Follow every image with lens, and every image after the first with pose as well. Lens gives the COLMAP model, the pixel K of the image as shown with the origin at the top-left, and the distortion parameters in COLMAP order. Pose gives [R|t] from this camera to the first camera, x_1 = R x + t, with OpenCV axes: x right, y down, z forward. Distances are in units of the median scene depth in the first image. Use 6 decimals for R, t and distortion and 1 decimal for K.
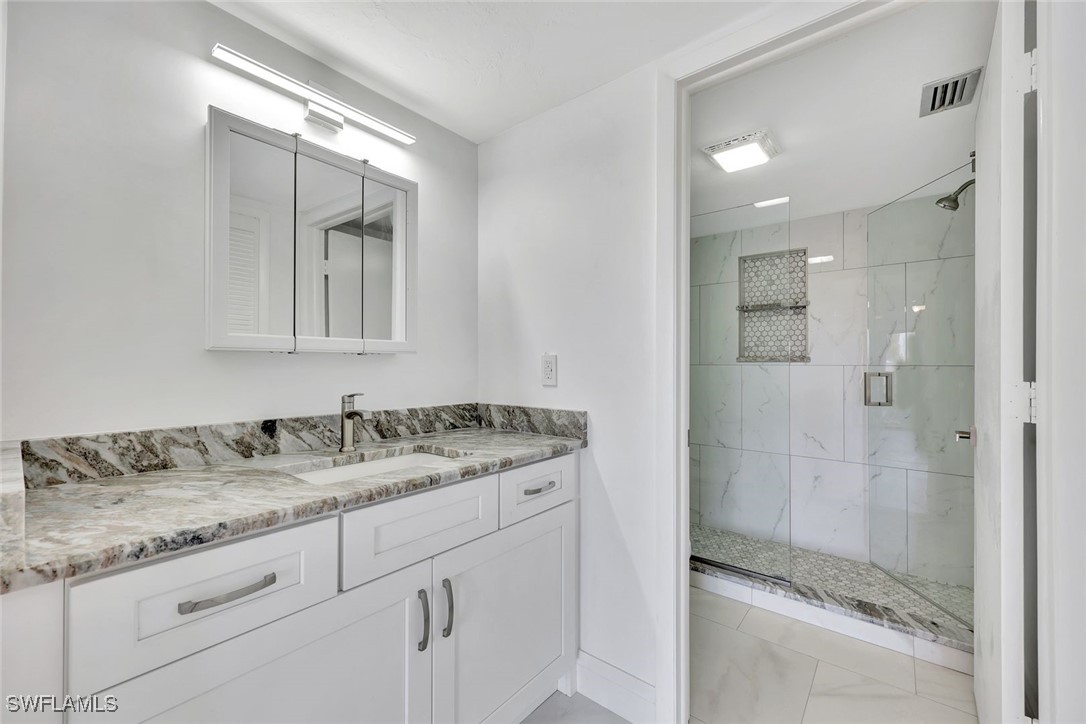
lens RADIAL K [[450.7, 0, 530.6], [0, 450.7, 361.1], [0, 0, 1]] dist [0.000901, 0.000004]
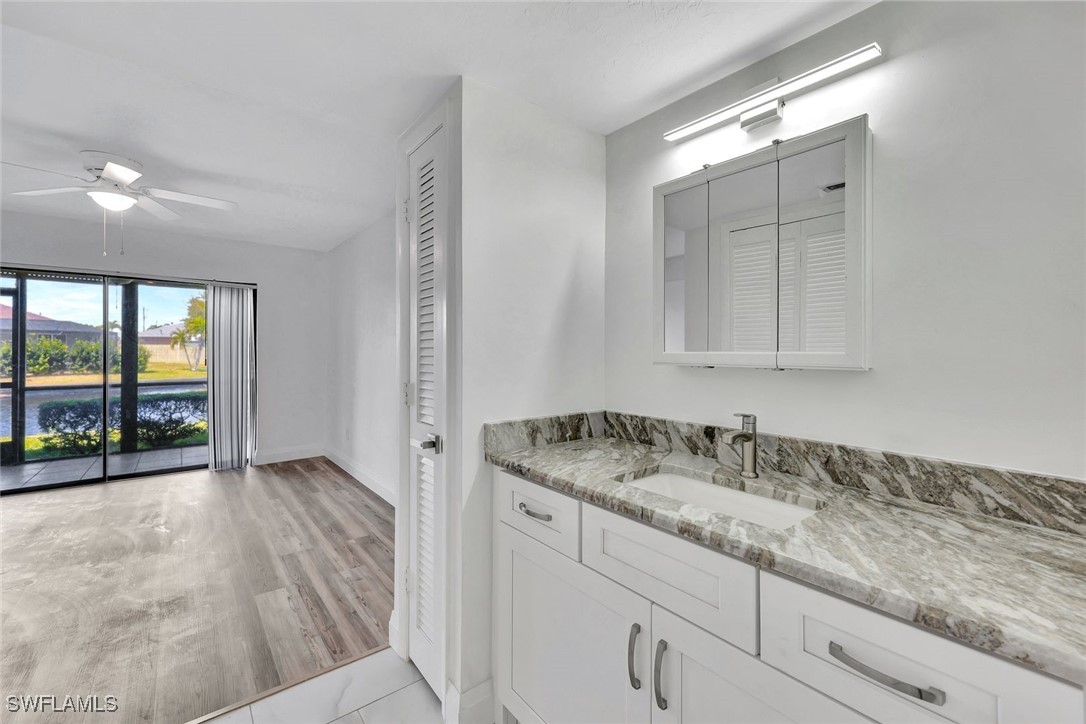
lens RADIAL K [[452.2, 0, 538.2], [0, 452.2, 341.4], [0, 0, 1]] dist [0.000818, 0.000005]
pose [[-0.201724, -0.022315, -0.979188, 0.592473], [0.003993, 0.999713, -0.023605, -0.053855], [0.979434, -0.008672, -0.201577, 0.786800]]
